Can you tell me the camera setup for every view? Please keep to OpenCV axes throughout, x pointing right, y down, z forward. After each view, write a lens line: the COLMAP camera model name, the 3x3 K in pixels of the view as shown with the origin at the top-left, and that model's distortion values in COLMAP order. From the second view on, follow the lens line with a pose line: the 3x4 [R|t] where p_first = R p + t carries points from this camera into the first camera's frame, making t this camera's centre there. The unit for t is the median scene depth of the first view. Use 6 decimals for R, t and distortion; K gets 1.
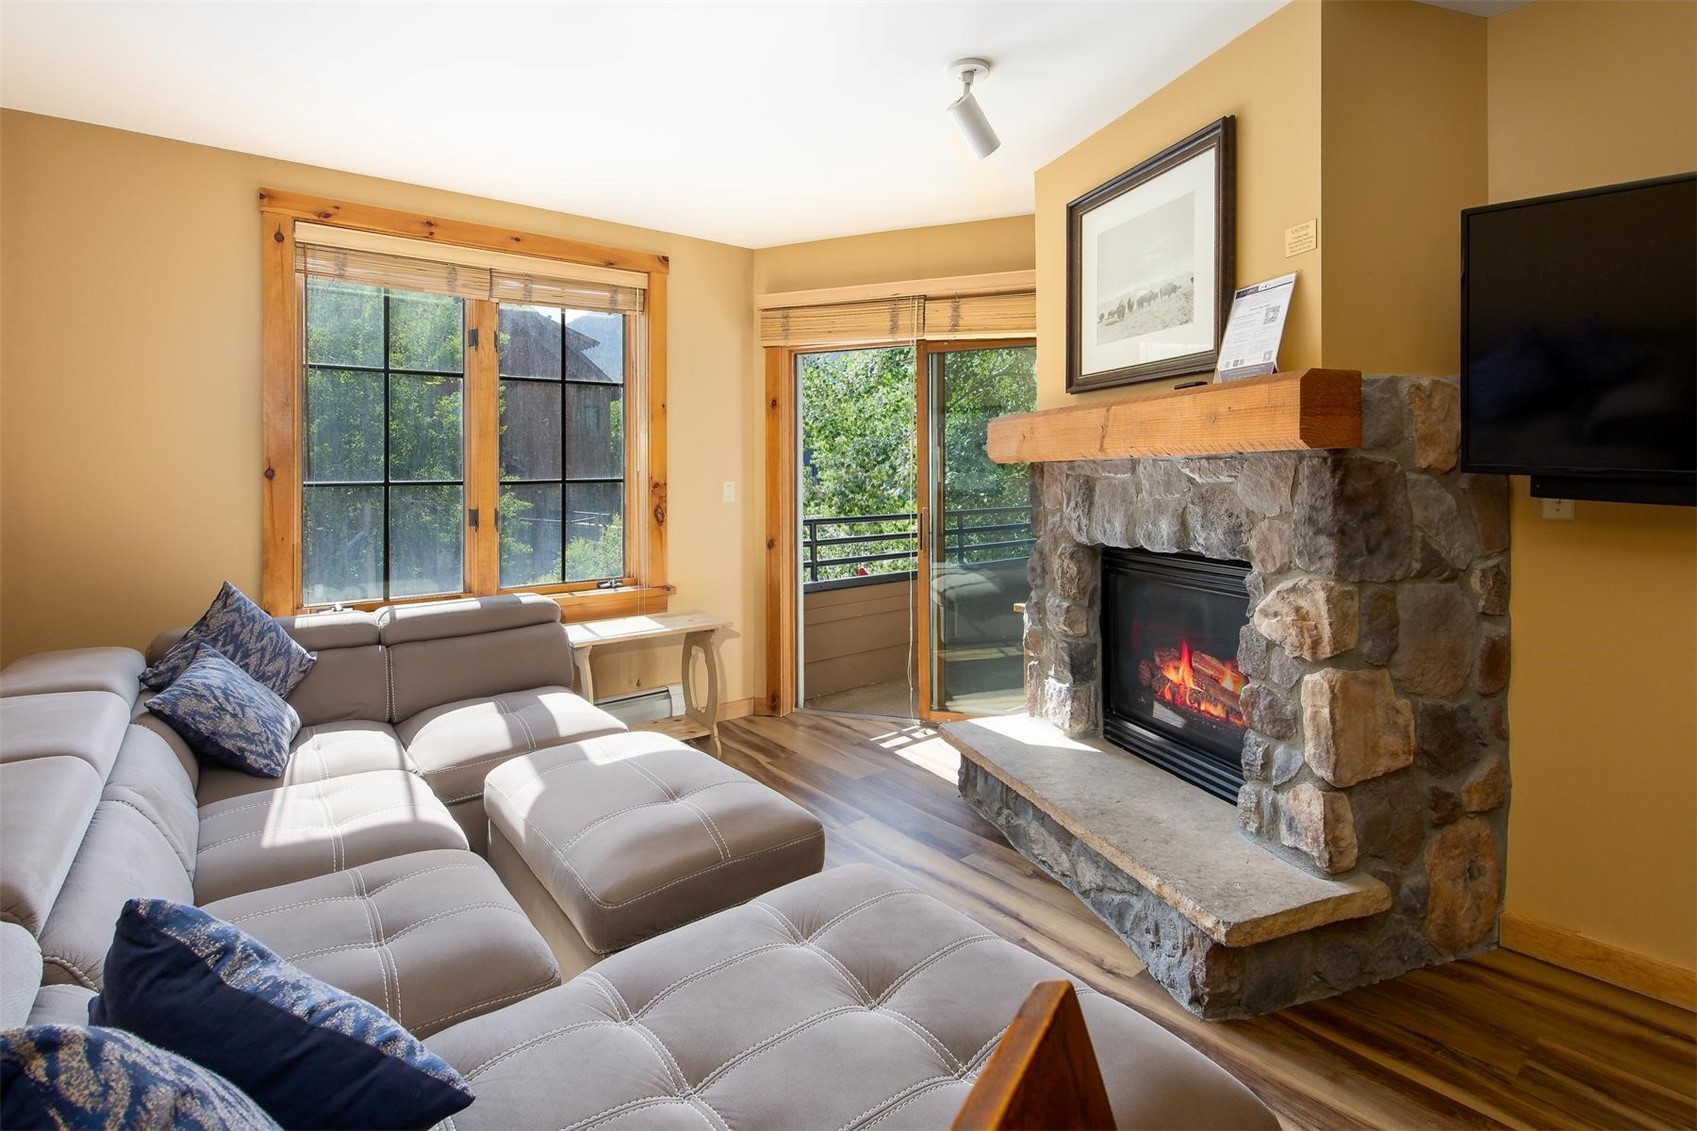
lens RADIAL K [[832.8, 0, 892.7], [0, 832.8, 471.5], [0, 0, 1]] dist [-0.010559, 0.000680]
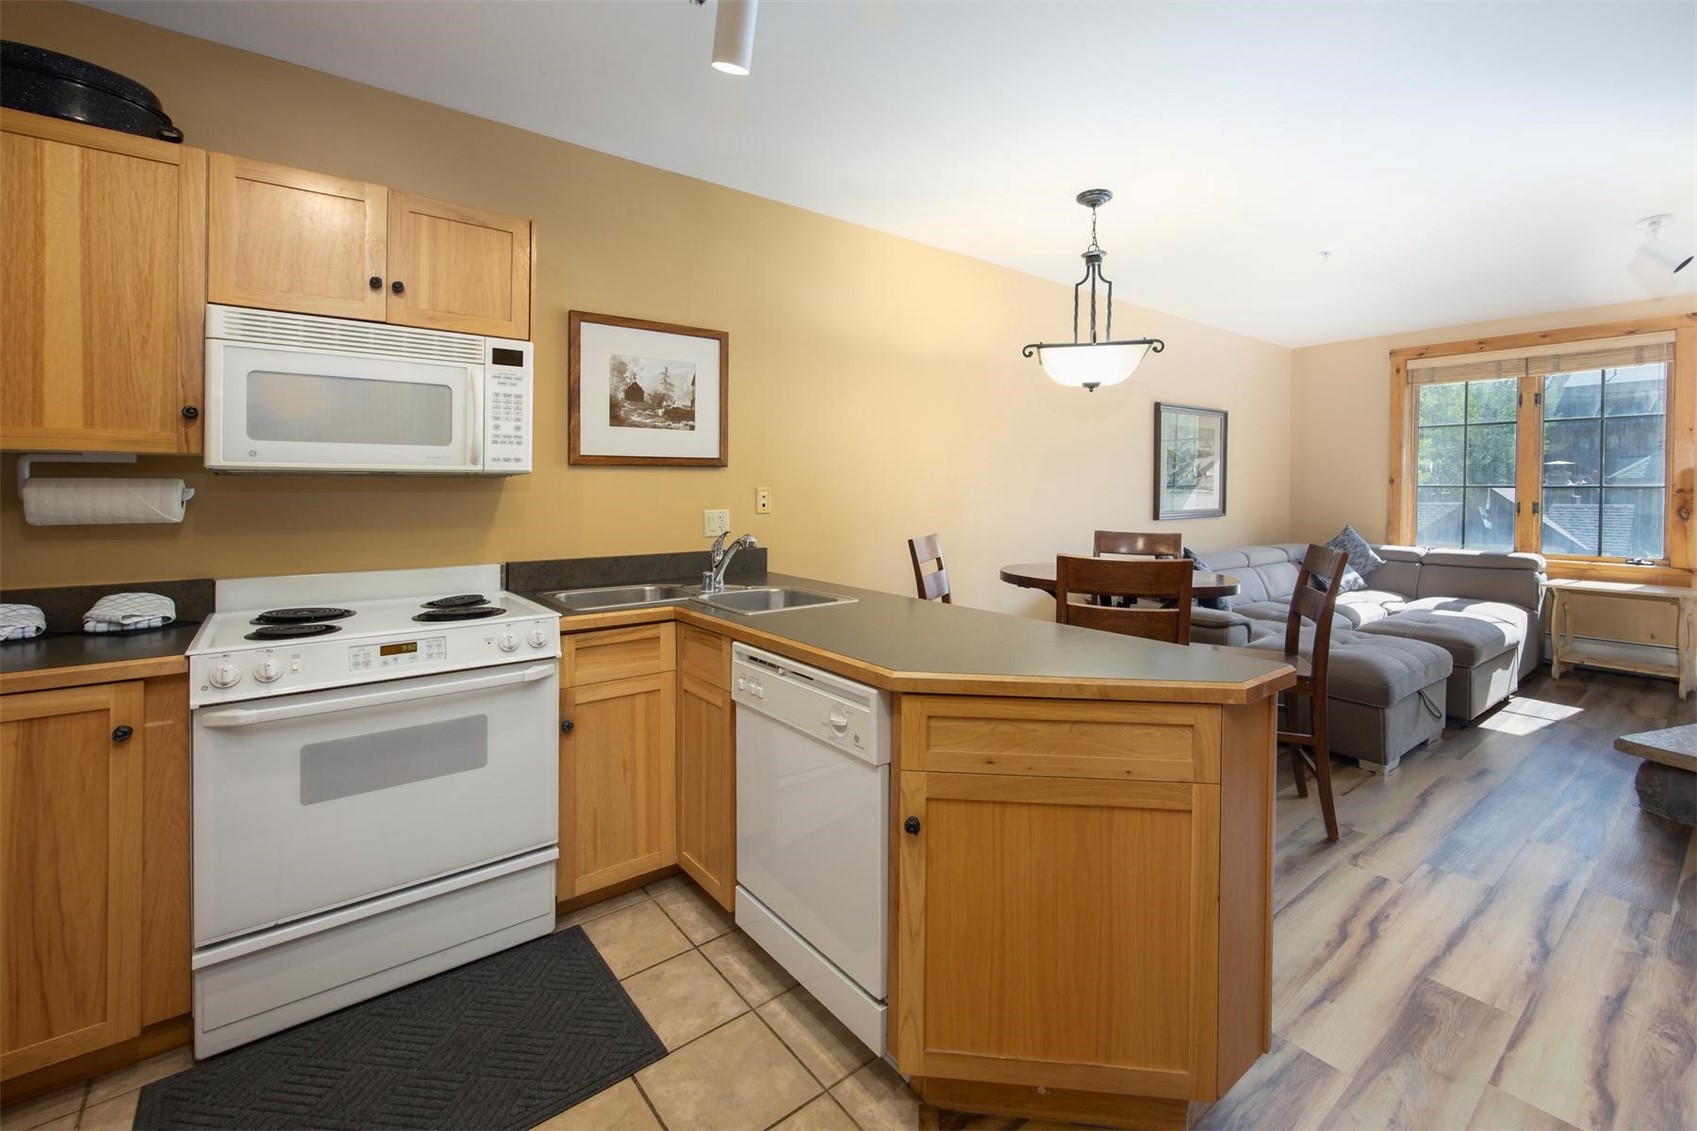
lens RADIAL K [[729.4, 0, 839.5], [0, 729.4, 500.8], [0, 0, 1]] dist [-0.004632, 0.000750]
pose [[-0.052661, 0.030380, -0.998150, 0.972563], [0.001793, 0.999538, 0.030327, -0.004973], [0.998611, -0.000193, -0.052691, -0.274164]]
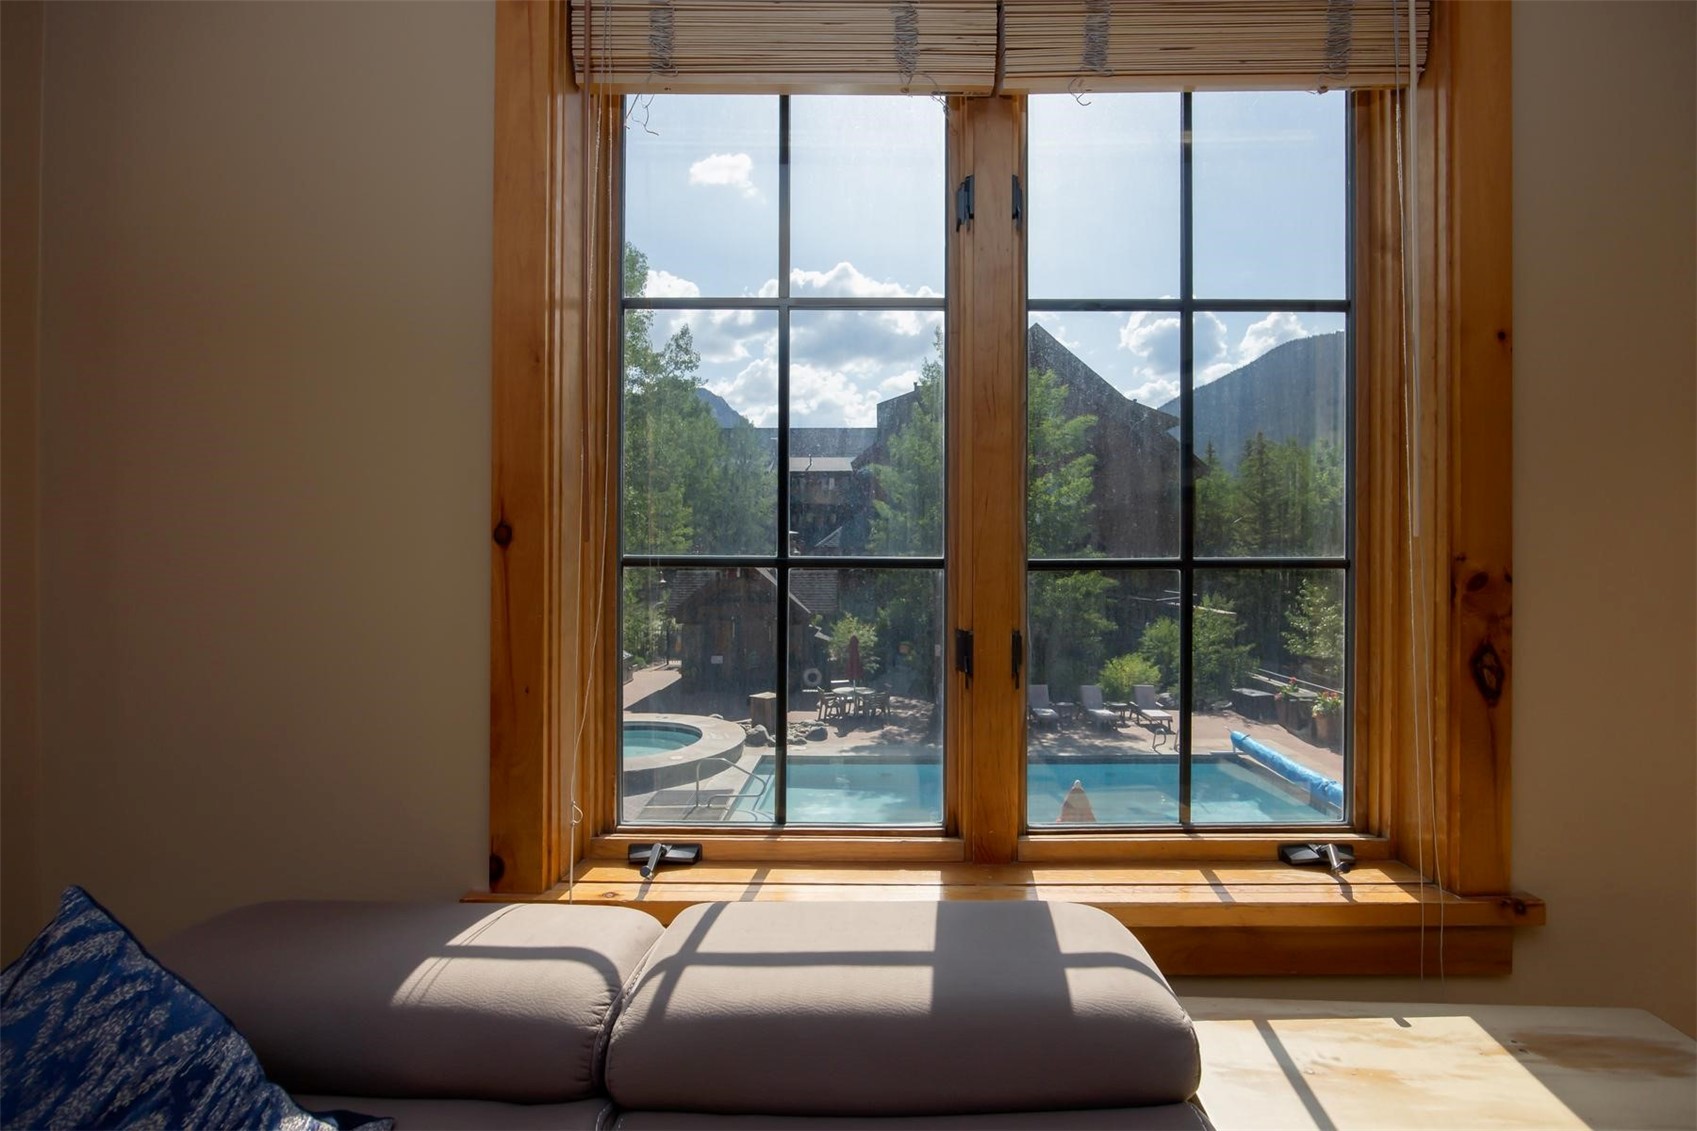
lens RADIAL K [[733.3, 0, 850.4], [0, 733.3, 547.3], [0, 0, 1]] dist [-0.003414, -0.000374]
pose [[0.745406, 0.007959, -0.666563, -0.290706], [-0.009058, 0.999957, 0.001811, 0.005359], [0.666549, 0.004688, 0.745447, 0.660243]]
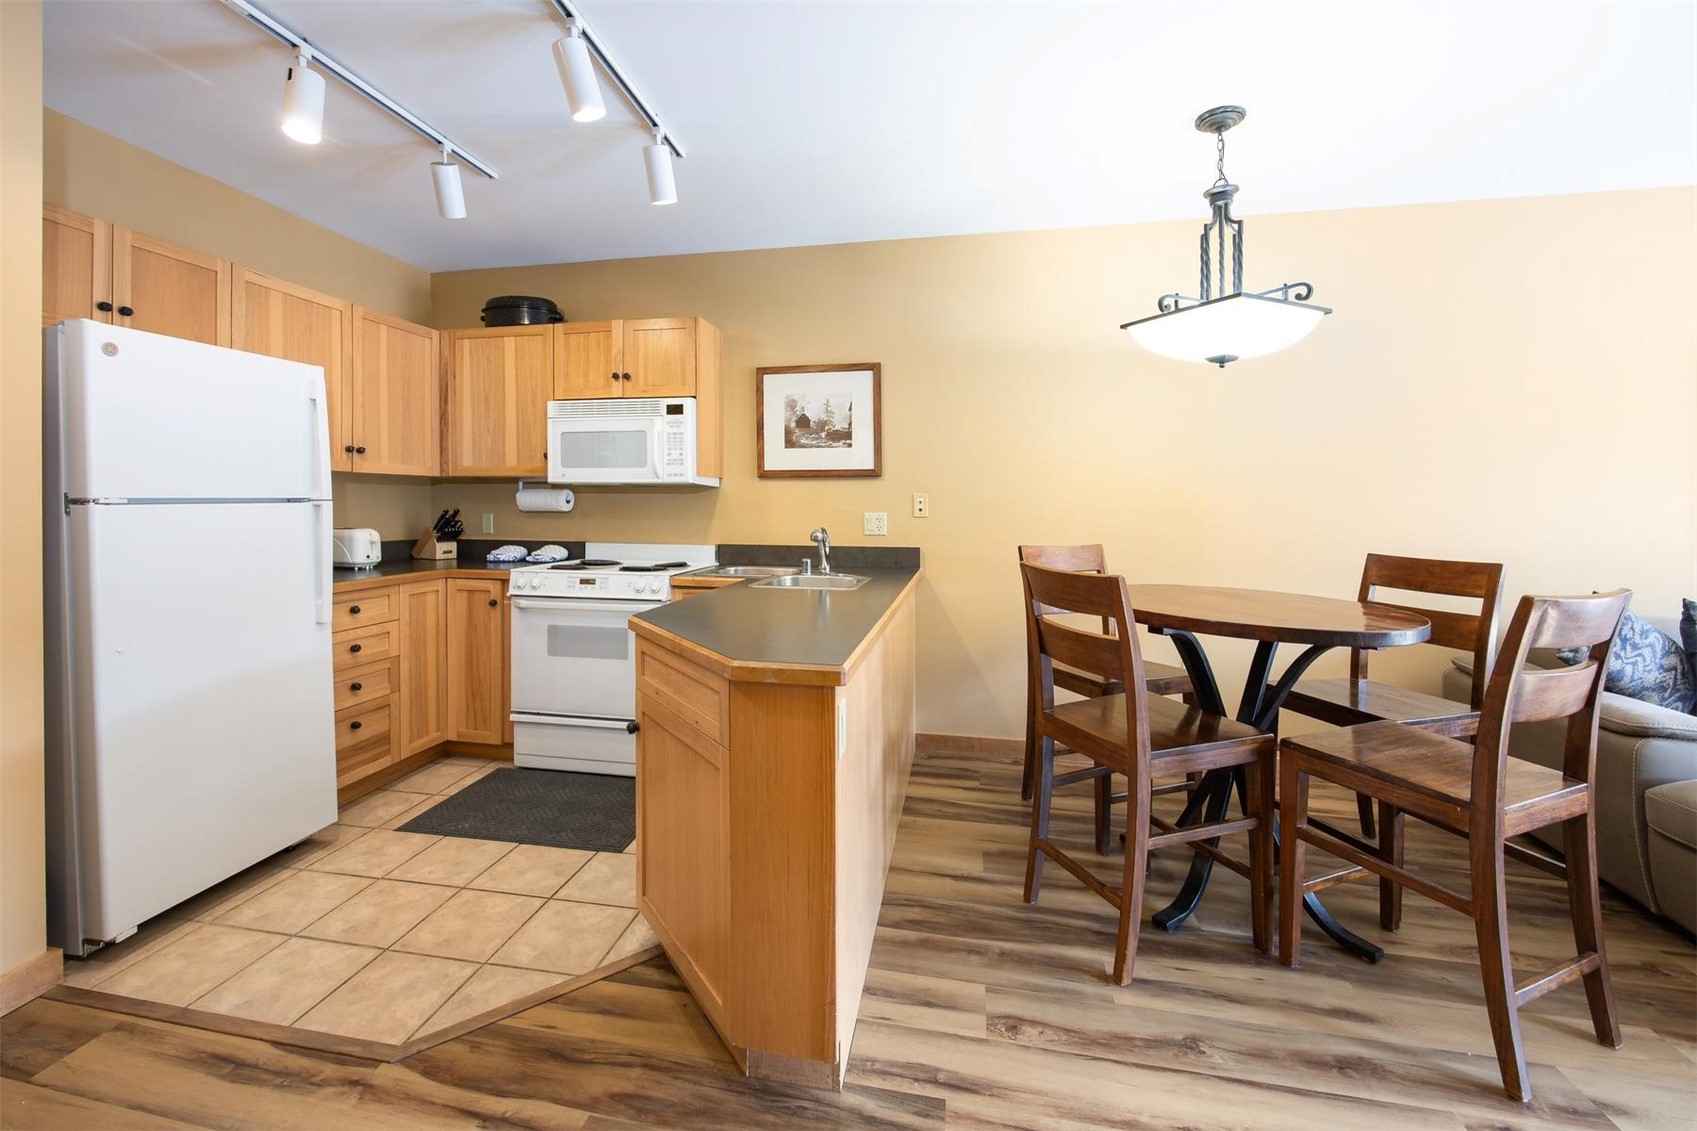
lens RADIAL K [[702.0, 0, 818.7], [0, 702.0, 523.7], [0, 0, 1]] dist [0.001064, 0.000232]
pose [[-0.794279, 0.023746, -0.607089, 0.800695], [0.005399, 0.999472, 0.032030, 0.012941], [0.607529, 0.022163, -0.793988, 0.223792]]
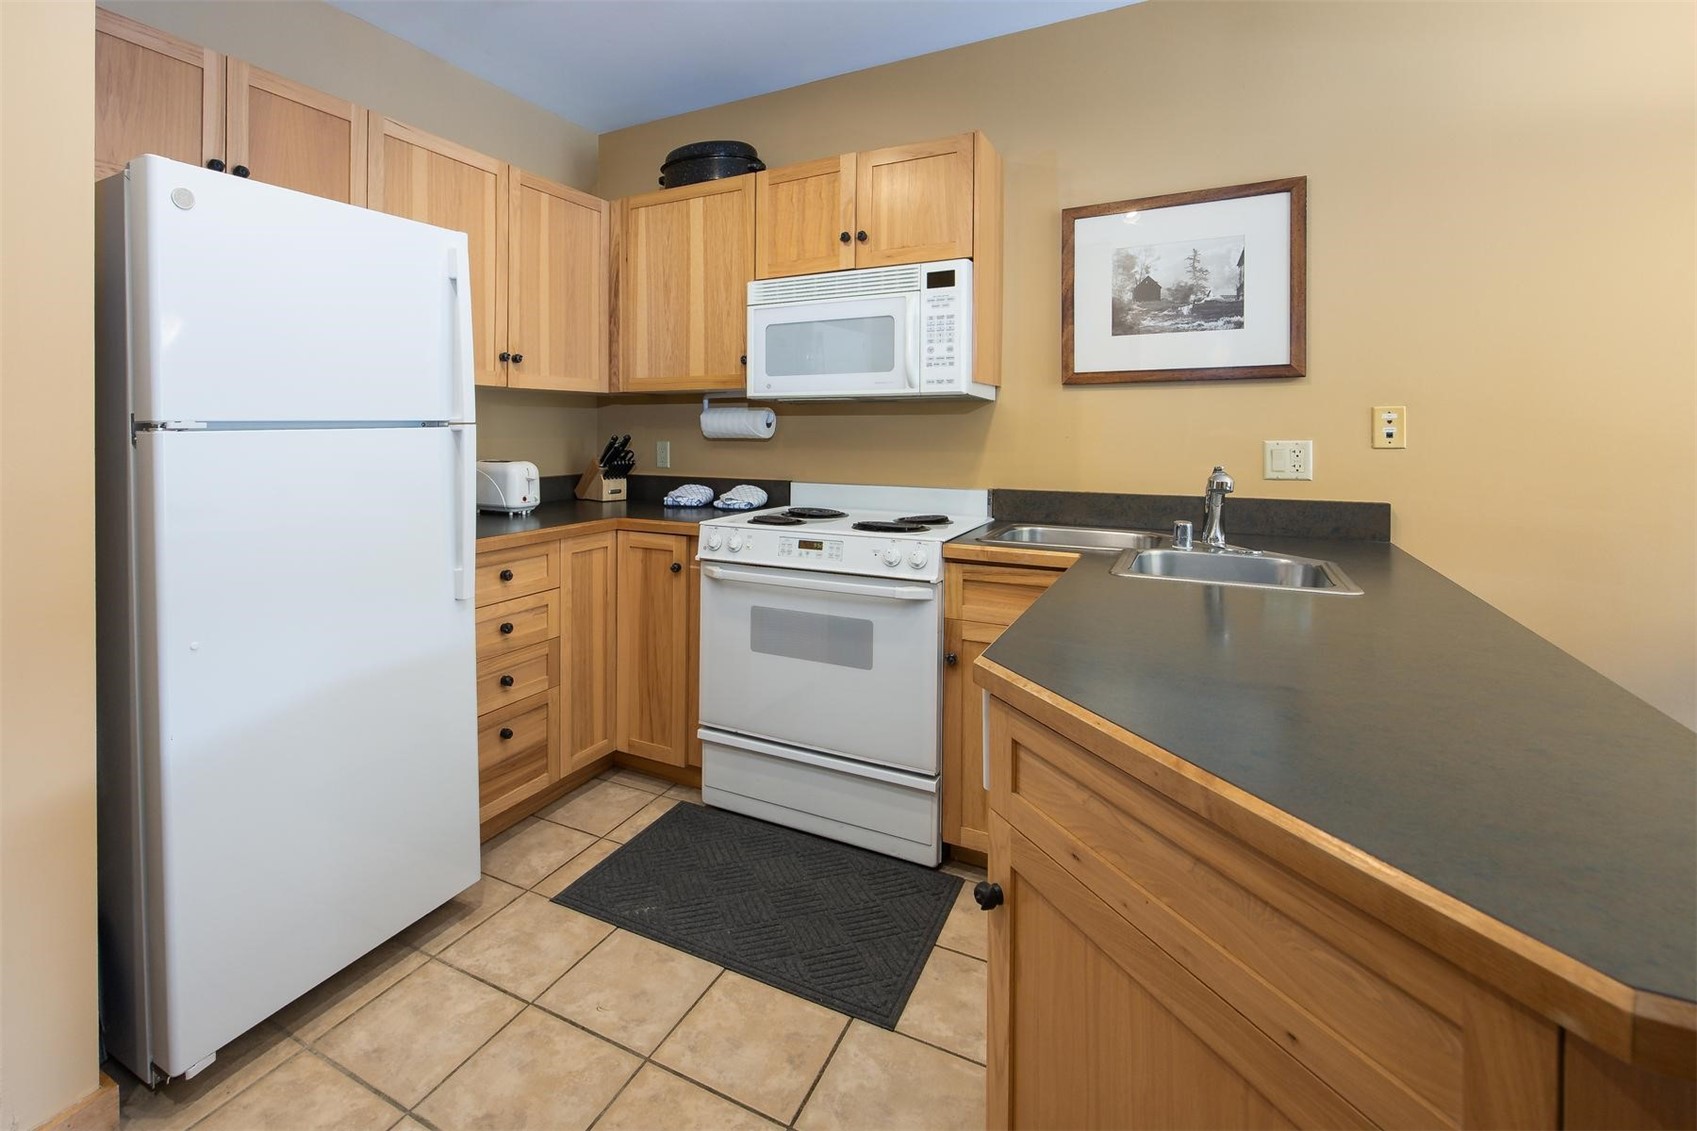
lens RADIAL K [[778.9, 0, 737.3], [0, 778.9, 438.5], [0, 0, 1]] dist [-0.007952, 0.001854]
pose [[-0.944698, 0.014787, -0.327607, 0.767650], [0.011044, 0.999851, 0.013283, 0.014606], [0.327754, 0.008930, -0.944721, -0.041076]]
